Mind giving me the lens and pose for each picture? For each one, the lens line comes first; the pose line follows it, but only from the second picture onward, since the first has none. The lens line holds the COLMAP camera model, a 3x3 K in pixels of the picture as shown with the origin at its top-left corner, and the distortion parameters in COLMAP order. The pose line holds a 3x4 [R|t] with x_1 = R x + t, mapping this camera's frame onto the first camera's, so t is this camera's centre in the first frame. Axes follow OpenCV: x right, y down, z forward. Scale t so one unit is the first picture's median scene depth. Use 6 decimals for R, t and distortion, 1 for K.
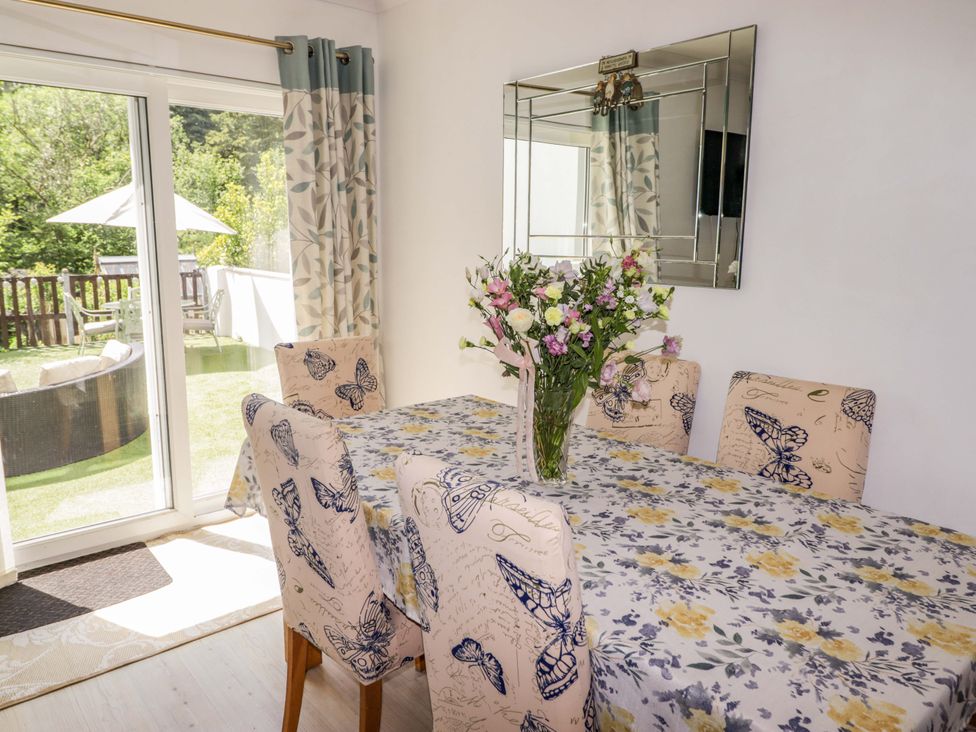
lens RADIAL K [[703.0, 0, 476.3], [0, 703.0, 350.3], [0, 0, 1]] dist [0.006756, -0.001268]
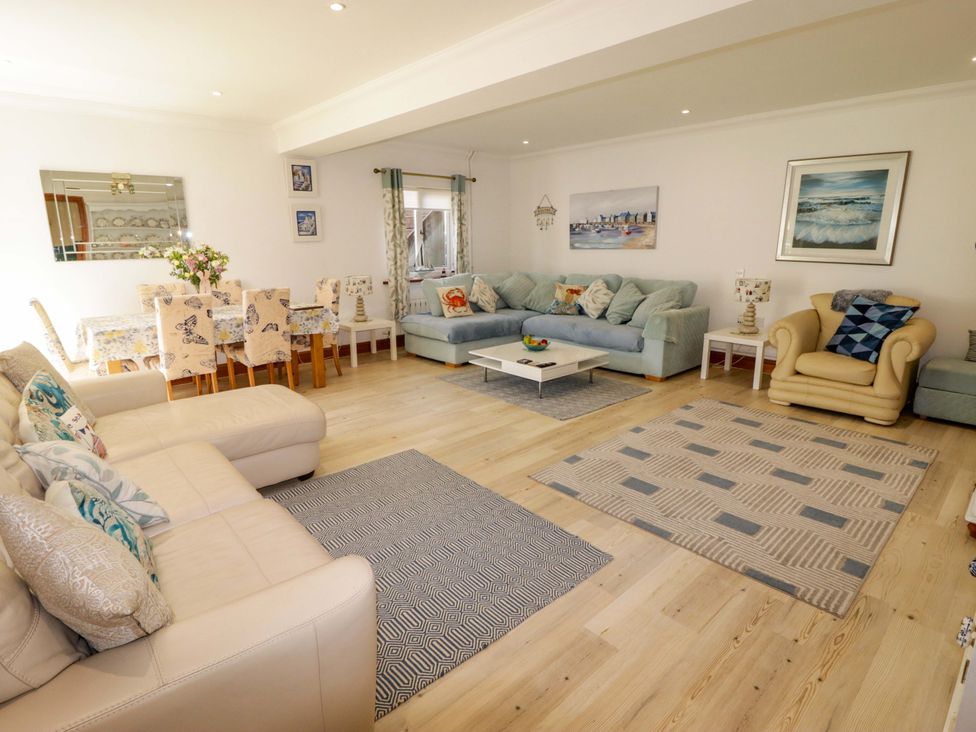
lens RADIAL K [[523.3, 0, 483.4], [0, 523.3, 355.5], [0, 0, 1]] dist [-0.002751, -0.001665]
pose [[-0.036593, -0.226534, 0.973316, -1.756192], [0.176126, 0.957260, 0.229419, 0.024569], [-0.983687, 0.179821, 0.004869, -0.211376]]
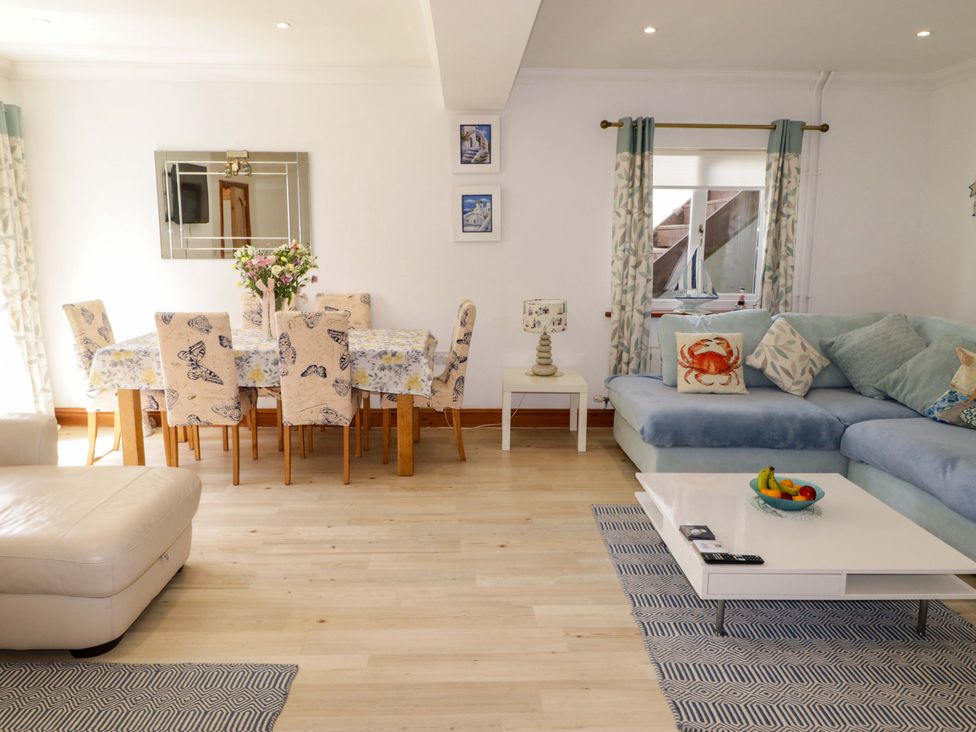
lens RADIAL K [[703.0, 0, 476.3], [0, 703.0, 350.3], [0, 0, 1]] dist [0.006756, -0.001268]
pose [[0.623563, -0.127343, 0.771332, -0.954356], [0.127947, 0.989964, 0.060003, 0.119875], [-0.771232, 0.061274, 0.633598, -0.761496]]
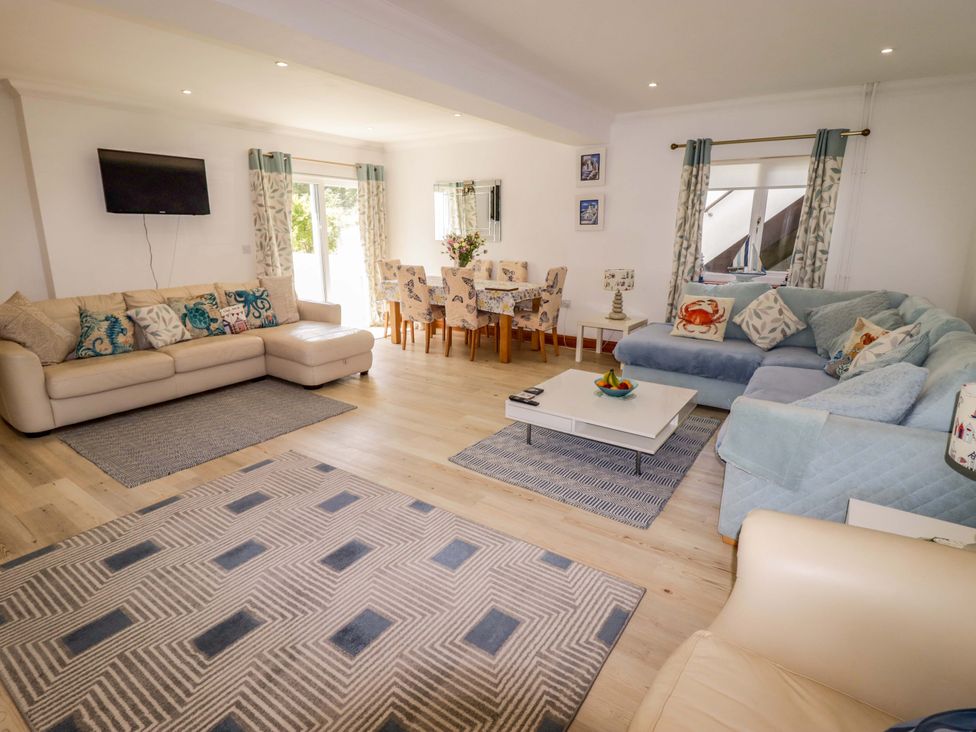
lens RADIAL K [[511.7, 0, 471.5], [0, 511.7, 353.0], [0, 0, 1]] dist [-0.004516, -0.001830]
pose [[0.967688, -0.065595, 0.243470, -0.478939], [0.047485, 0.995701, 0.079524, 0.270012], [-0.247640, -0.065393, 0.966643, -1.615213]]
